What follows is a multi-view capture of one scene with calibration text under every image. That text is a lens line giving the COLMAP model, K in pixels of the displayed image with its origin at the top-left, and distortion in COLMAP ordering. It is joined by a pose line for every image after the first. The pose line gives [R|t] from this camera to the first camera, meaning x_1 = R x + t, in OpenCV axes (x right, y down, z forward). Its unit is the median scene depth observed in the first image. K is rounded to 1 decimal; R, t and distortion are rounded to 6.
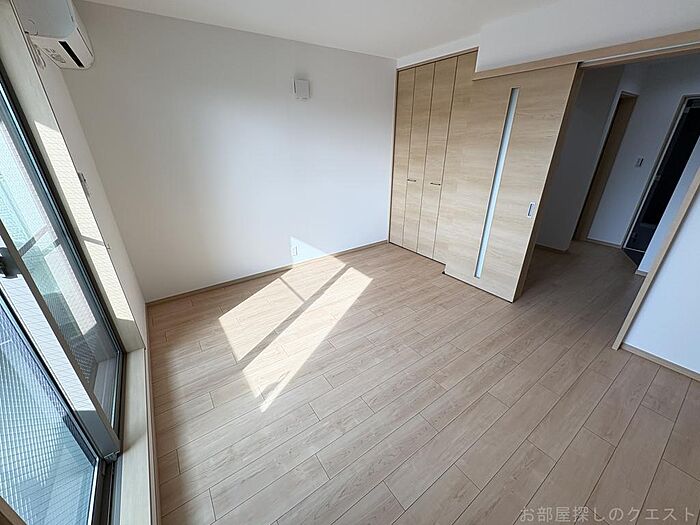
lens RADIAL K [[279.0, 0, 349.3], [0, 279.0, 262.1], [0, 0, 1]] dist [0.001486, 0.000836]
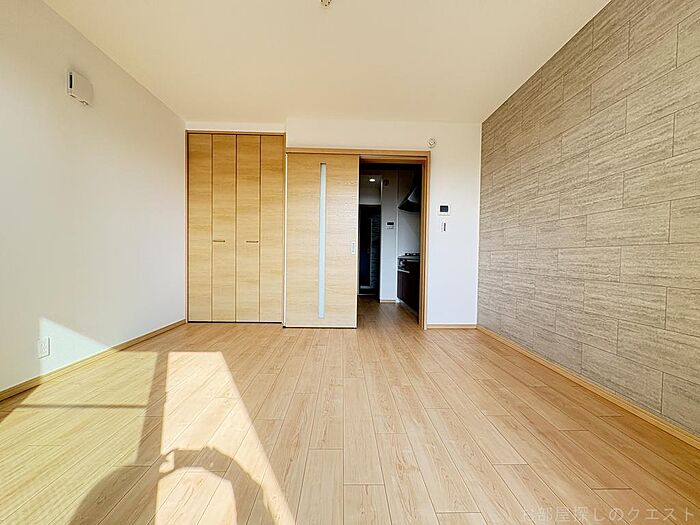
lens RADIAL K [[279.0, 0, 349.0], [0, 279.0, 261.6], [0, 0, 1]] dist [0.001486, 0.000836]
pose [[0.553422, -0.000151, 0.832901, -0.330428], [0.321323, 0.922626, -0.213336, 0.106962], [-0.768424, 0.385695, 0.510650, 0.272211]]
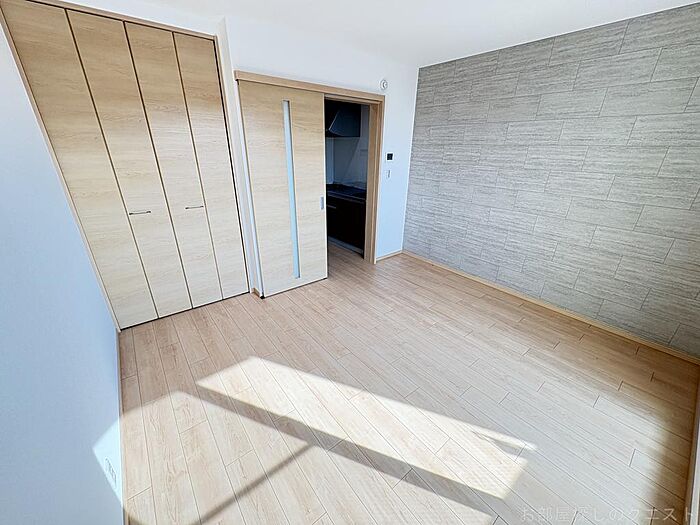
lens RADIAL K [[279.0, 0, 350.4], [0, 279.0, 261.7], [0, 0, 1]] dist [0.001486, 0.000836]
pose [[-0.063611, -0.377313, 0.923899, -0.453520], [0.392539, 0.841692, 0.370767, -0.278828], [-0.917533, 0.386251, 0.094569, 0.633105]]
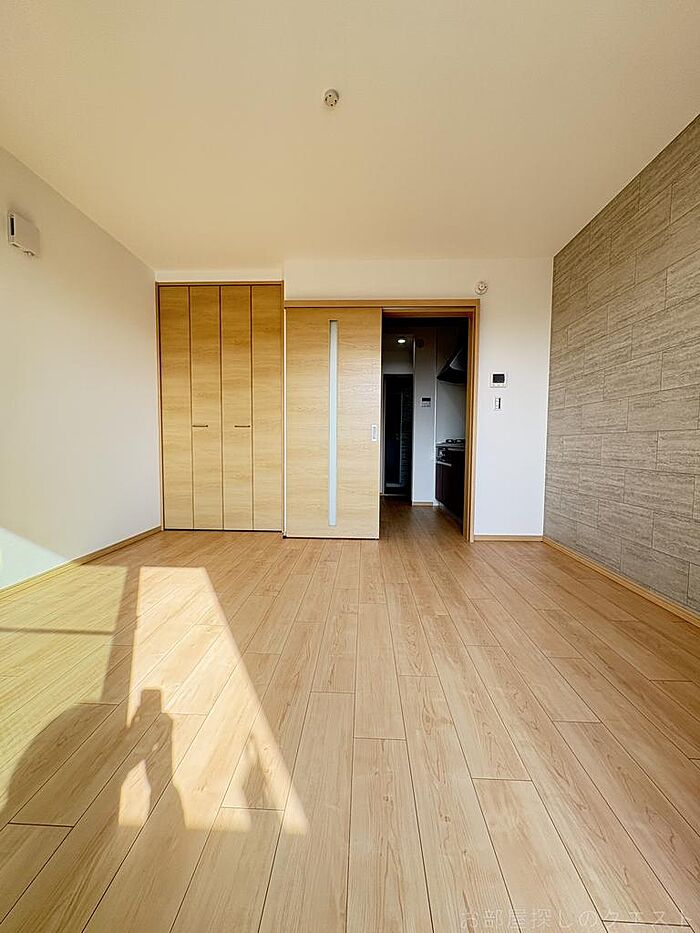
lens RADIAL K [[371.8, 0, 347.8], [0, 371.8, 463.2], [0, 0, 1]] dist [0.001486, 0.000836]
pose [[0.607880, -0.029923, 0.793465, -0.328293], [0.312277, 0.927774, -0.204250, 0.110630], [-0.730044, 0.371941, 0.573320, 0.260321]]
